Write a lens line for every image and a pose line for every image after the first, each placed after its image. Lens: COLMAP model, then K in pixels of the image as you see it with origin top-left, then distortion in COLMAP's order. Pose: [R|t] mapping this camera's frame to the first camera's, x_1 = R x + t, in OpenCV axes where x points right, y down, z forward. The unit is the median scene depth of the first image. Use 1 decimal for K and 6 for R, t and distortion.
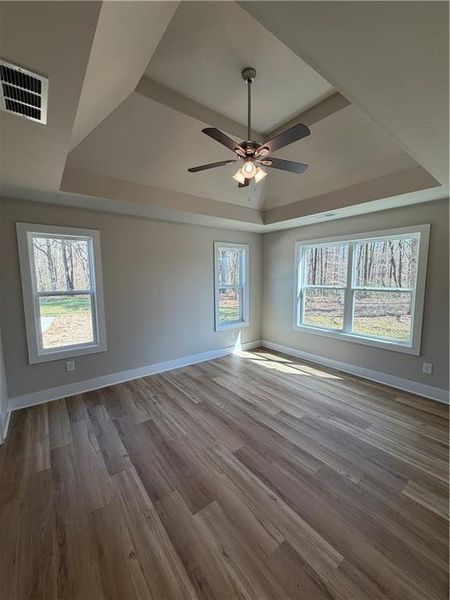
lens RADIAL K [[240.6, 0, 225.0], [0, 240.6, 300.0], [0, 0, 1]] dist [0.000739, 0.000305]
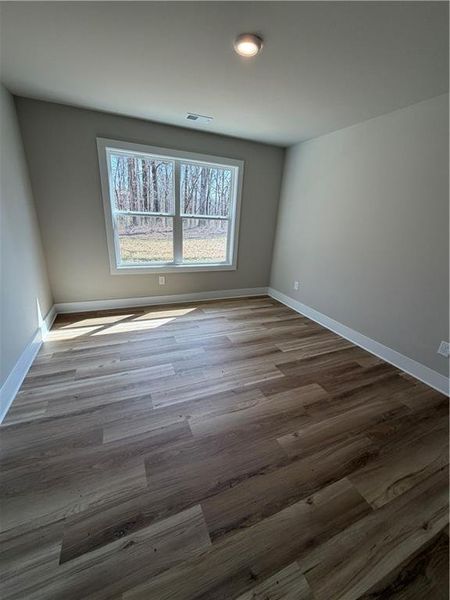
lens RADIAL K [[227.1, 0, 225.0], [0, 227.1, 300.0], [0, 0, 1]] dist [-0.001293, -0.000036]
pose [[0.277091, -0.317789, 0.906770, -0.299202], [0.048532, 0.947146, 0.317109, -0.009213], [-0.959617, -0.043861, 0.277868, 0.512662]]
